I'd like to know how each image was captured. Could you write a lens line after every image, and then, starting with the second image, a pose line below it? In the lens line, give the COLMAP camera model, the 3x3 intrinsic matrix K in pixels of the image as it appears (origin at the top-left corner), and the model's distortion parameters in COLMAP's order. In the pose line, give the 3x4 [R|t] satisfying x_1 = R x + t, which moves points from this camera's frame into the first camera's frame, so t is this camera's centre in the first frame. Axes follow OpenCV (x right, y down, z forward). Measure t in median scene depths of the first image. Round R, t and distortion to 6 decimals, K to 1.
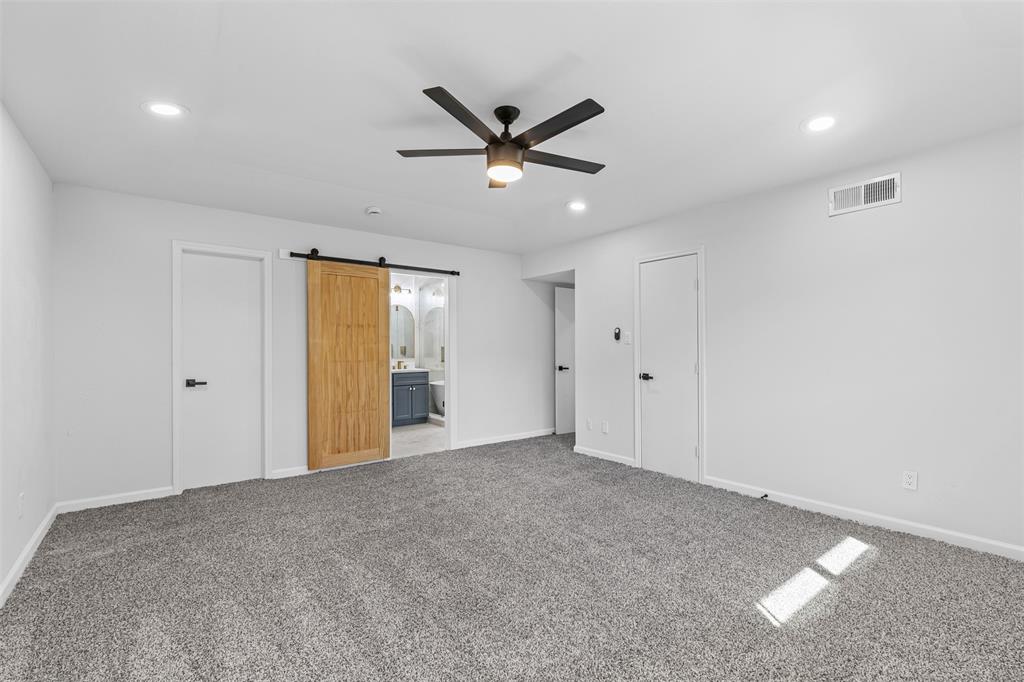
lens RADIAL K [[459.8, 0, 511.8], [0, 459.8, 342.2], [0, 0, 1]] dist [0.002462, -0.001523]
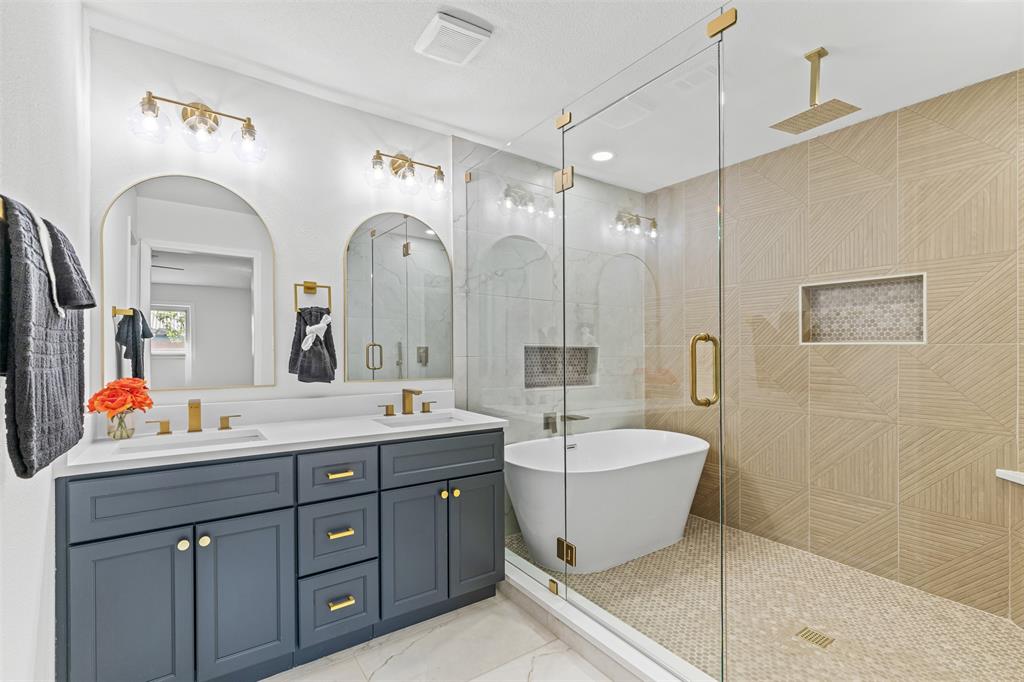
lens RADIAL K [[459.8, 0, 502.6], [0, 459.8, 349.8], [0, 0, 1]] dist [0.002462, -0.001523]
pose [[0.997837, 0.002305, -0.065693, -0.155907], [-0.001891, 0.999978, 0.006373, 0.011257], [0.065706, -0.006235, 0.997820, 0.678393]]
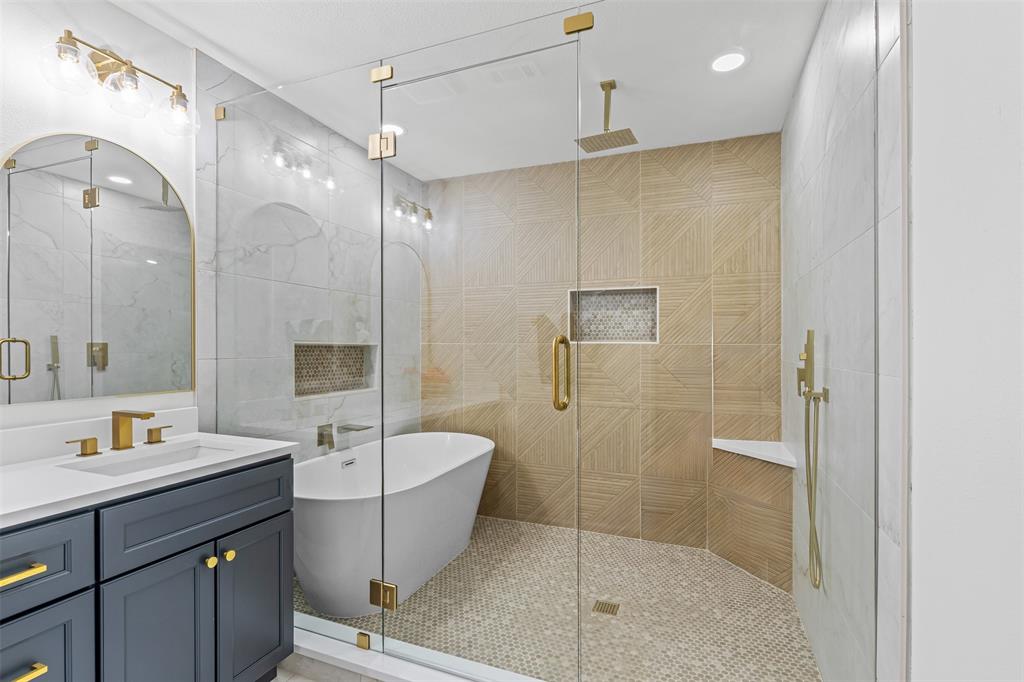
lens RADIAL K [[479.8, 0, 506.9], [0, 479.8, 342.8], [0, 0, 1]] dist [-0.005172, -0.000177]
pose [[0.866810, 0.004088, 0.498623, -0.198960], [-0.005436, 0.999984, 0.001251, 0.008536], [-0.498610, -0.003795, 0.866818, 0.716694]]
